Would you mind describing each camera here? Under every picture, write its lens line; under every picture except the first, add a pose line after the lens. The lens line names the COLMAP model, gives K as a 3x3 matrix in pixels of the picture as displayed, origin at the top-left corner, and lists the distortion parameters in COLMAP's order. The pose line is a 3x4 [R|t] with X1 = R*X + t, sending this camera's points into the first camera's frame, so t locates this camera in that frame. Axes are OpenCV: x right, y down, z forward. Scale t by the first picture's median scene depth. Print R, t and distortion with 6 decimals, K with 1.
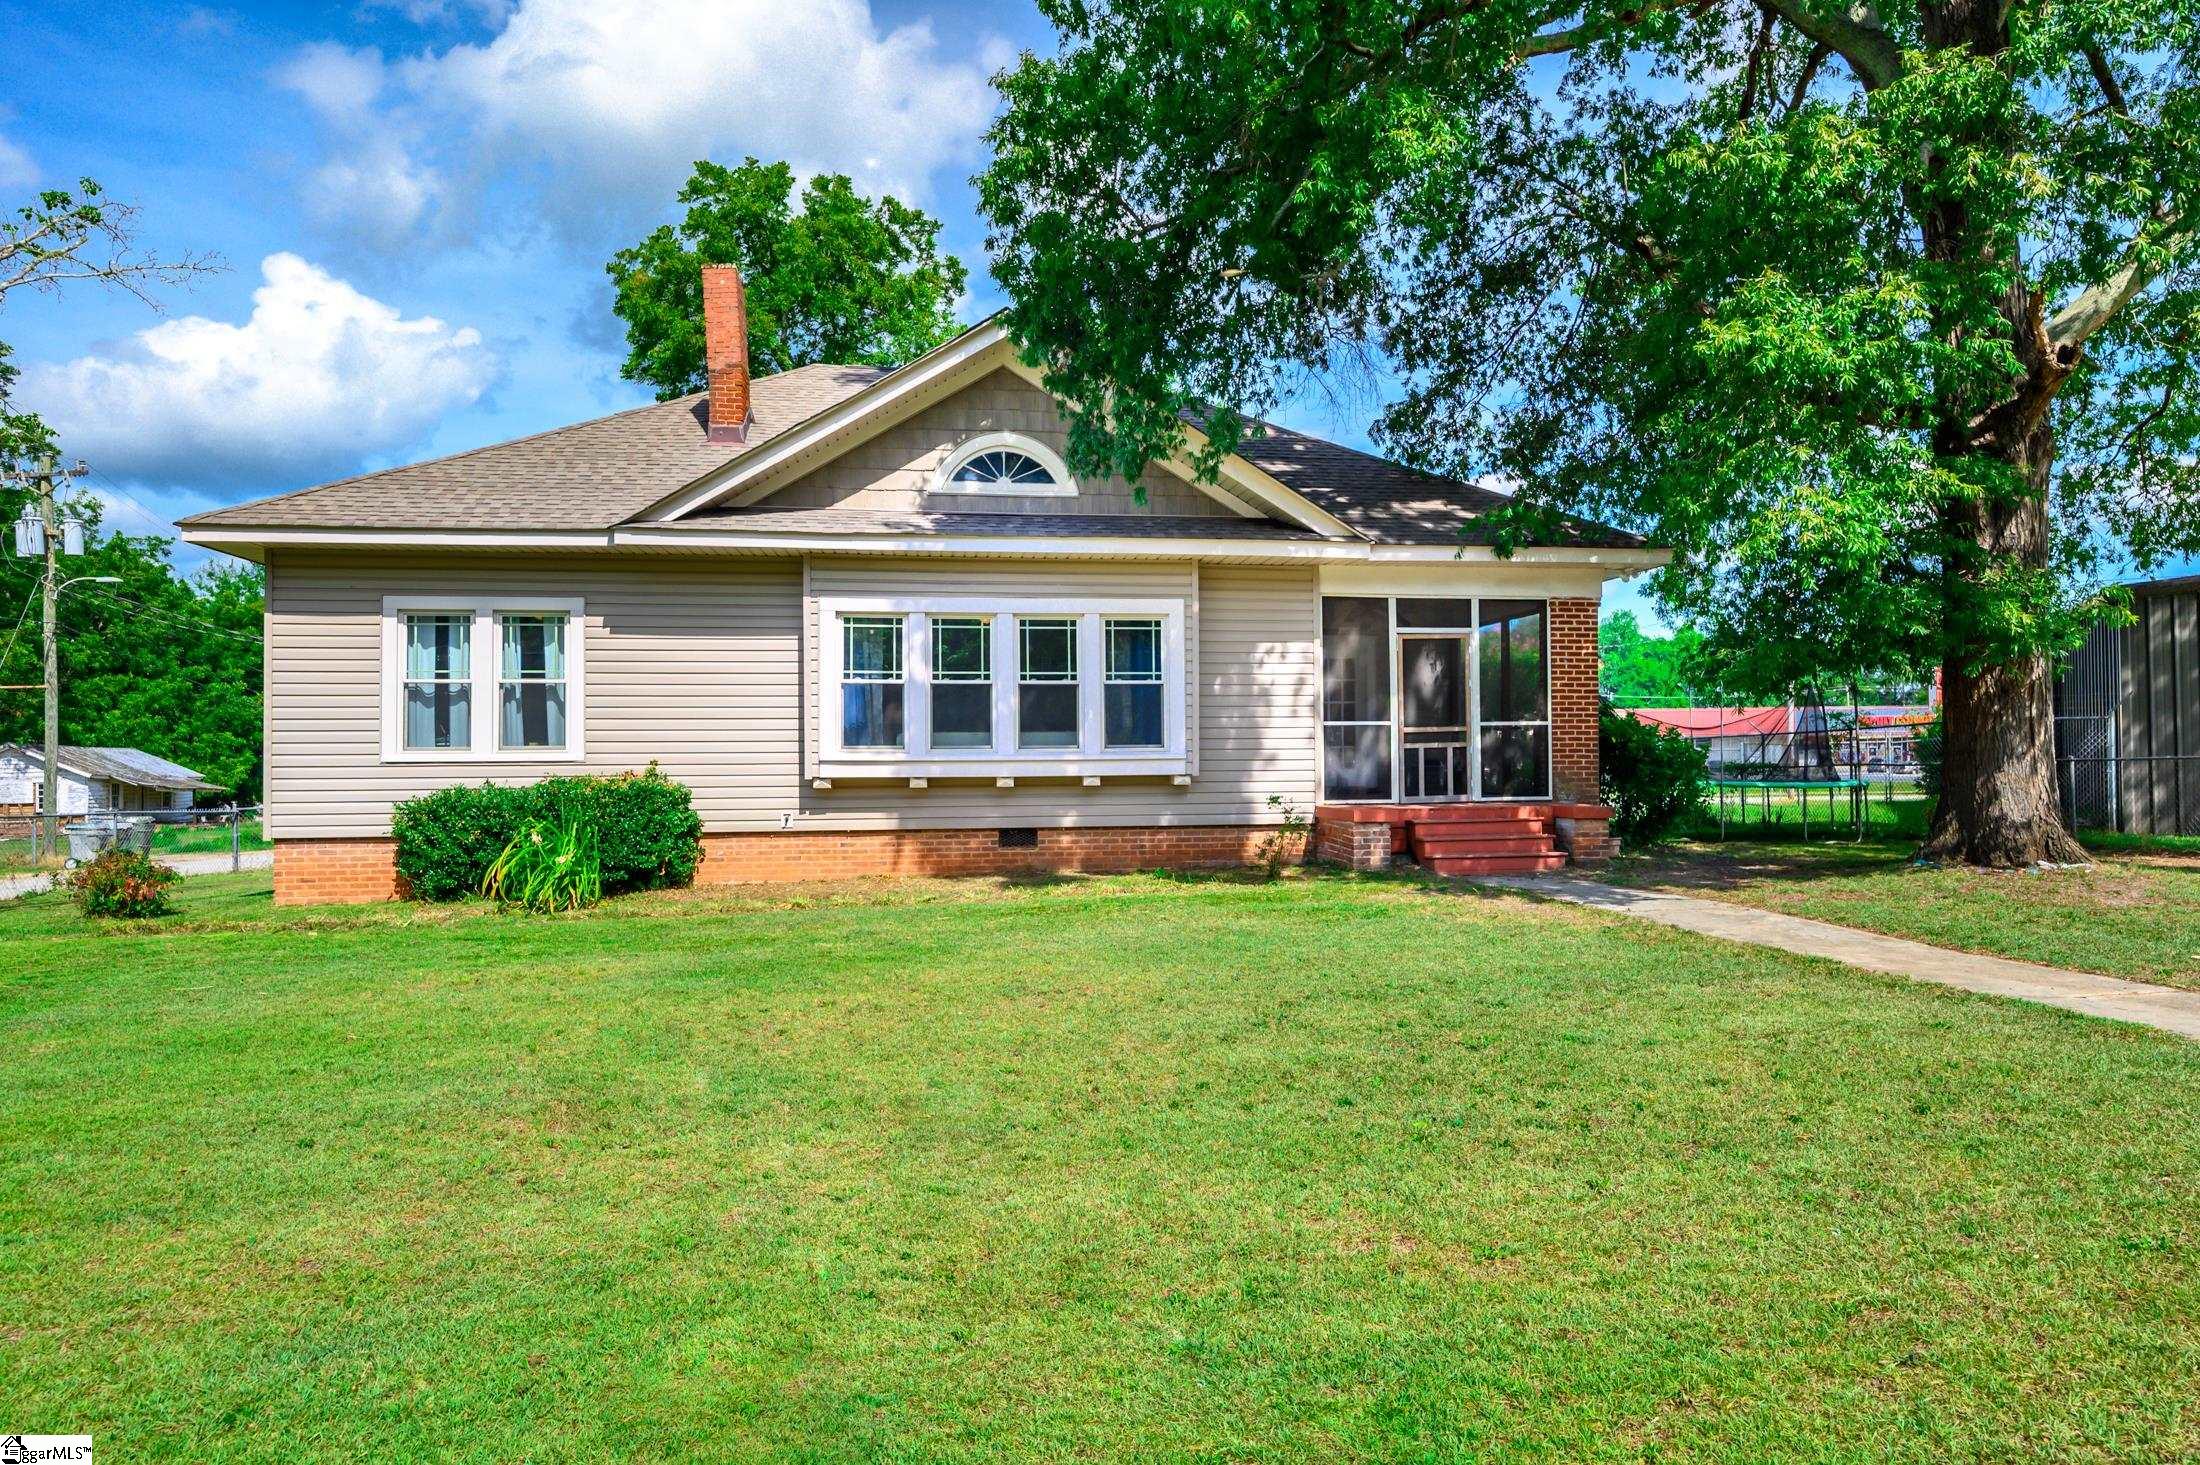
lens RADIAL K [[1341.6, 0, 1086.3], [0, 1341.6, 723.1], [0, 0, 1]] dist [-0.005019, 0.000819]
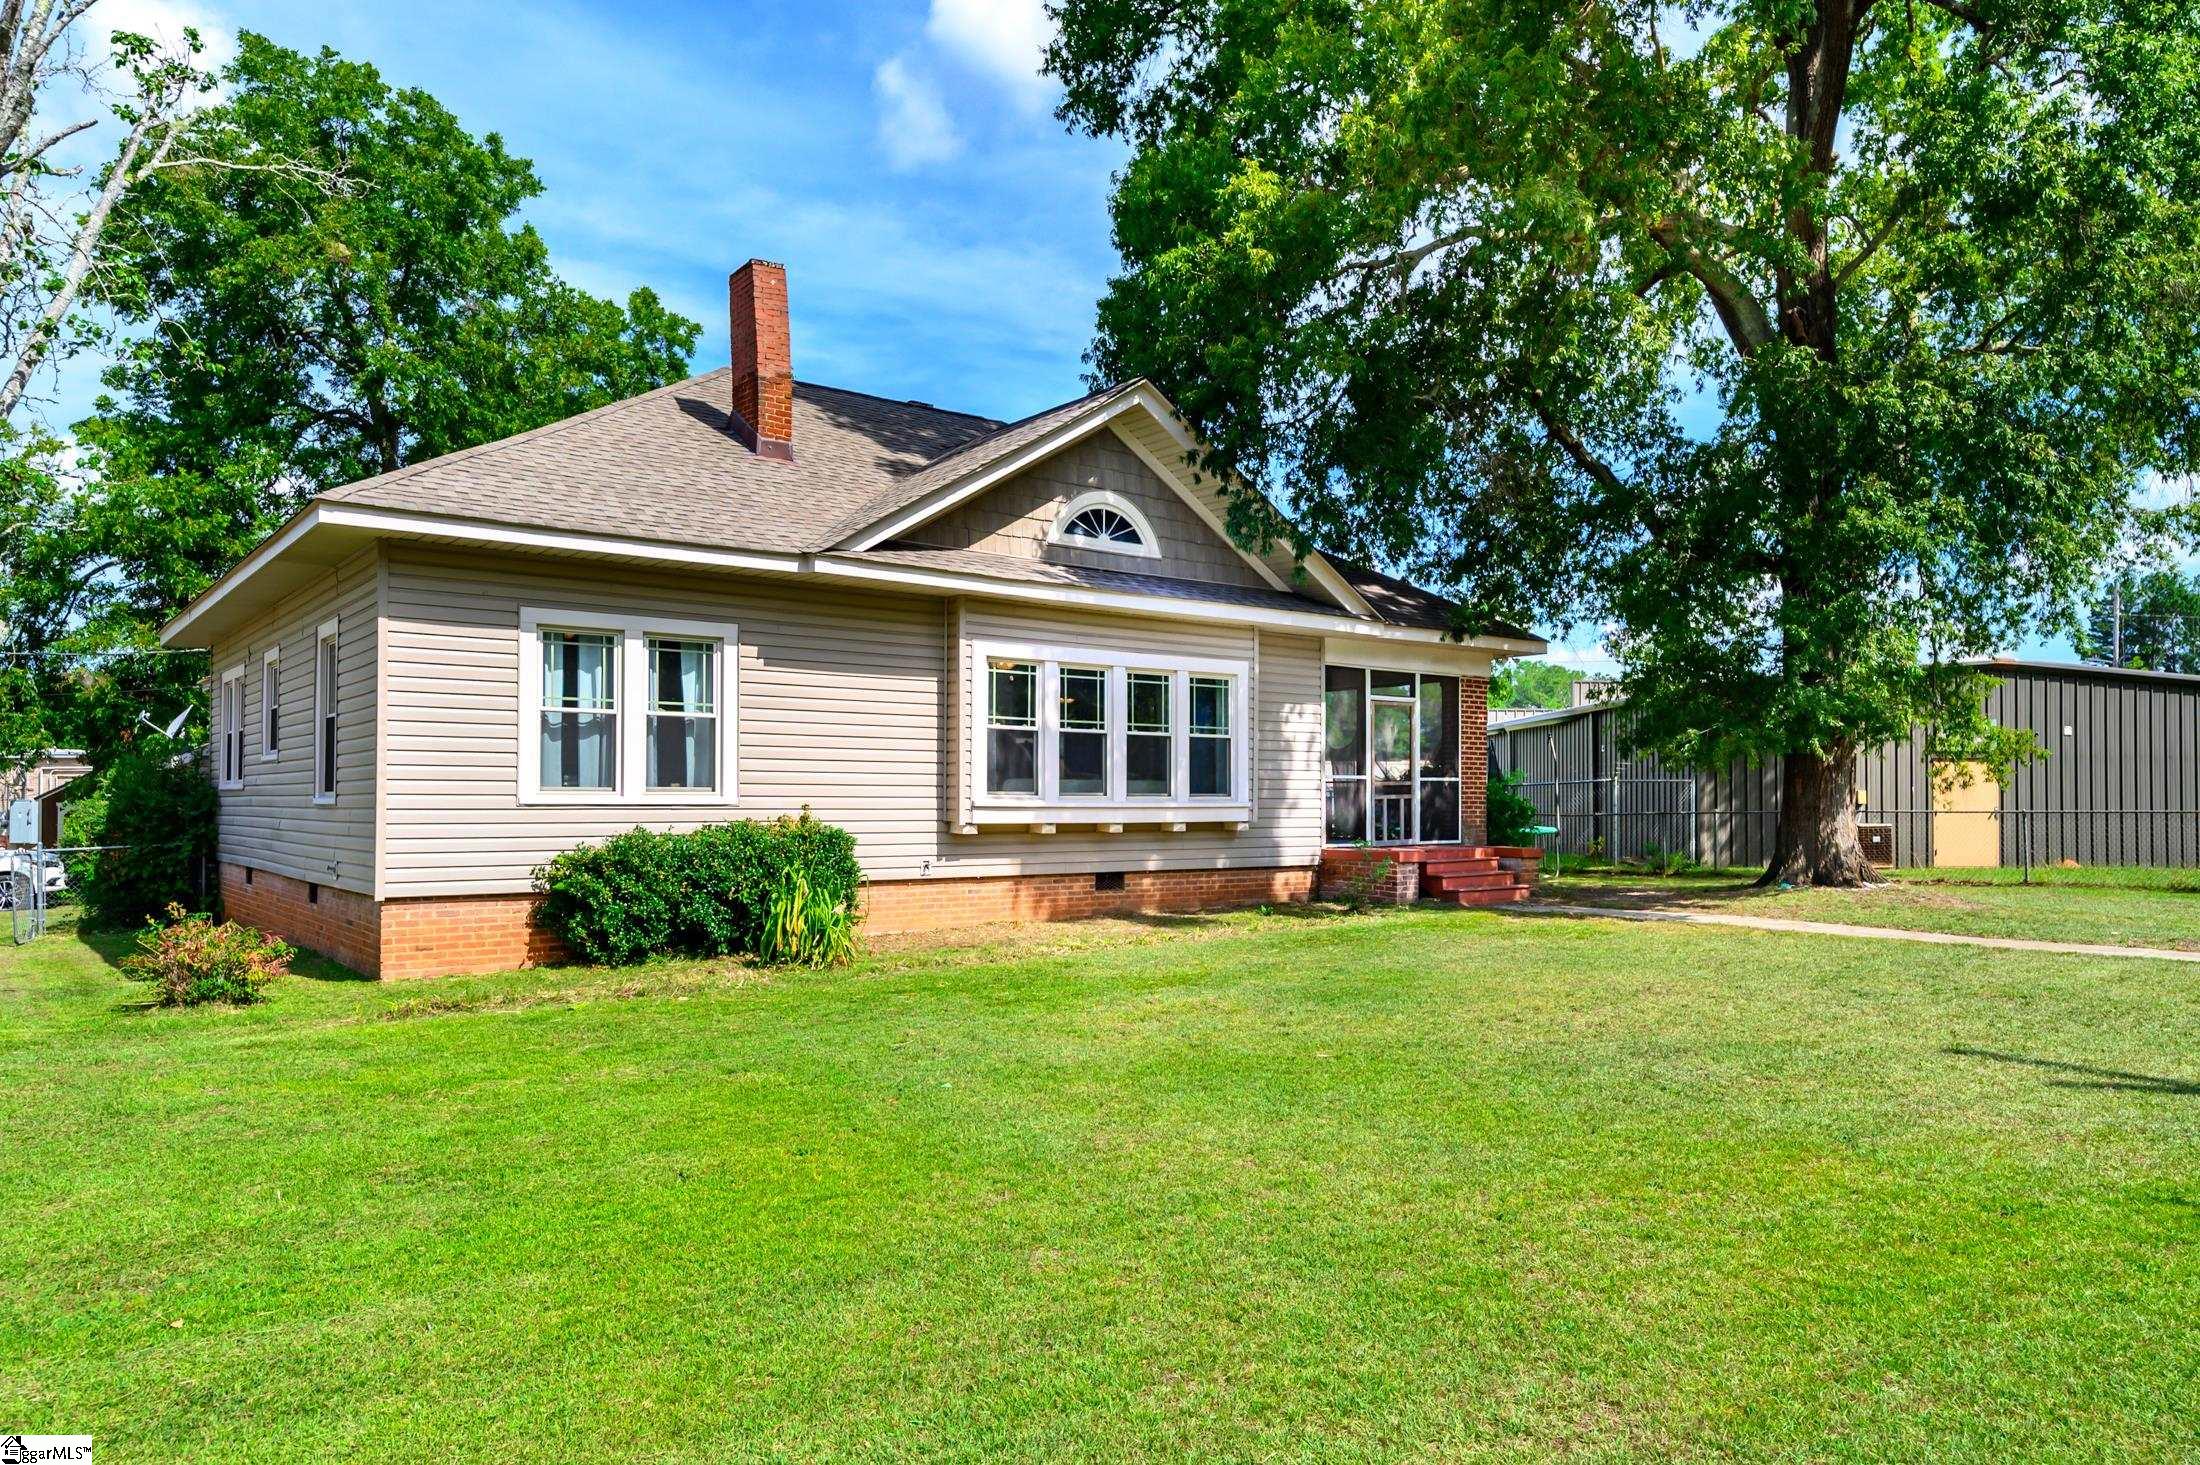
lens RADIAL K [[1453.7, 0, 1114.1], [0, 1453.7, 746.1], [0, 0, 1]] dist [-0.007540, -0.001021]
pose [[0.865834, 0.028266, 0.499531, -0.625815], [-0.024029, 0.999600, -0.014912, -0.002745], [-0.499753, 0.000908, 0.866167, 0.022713]]
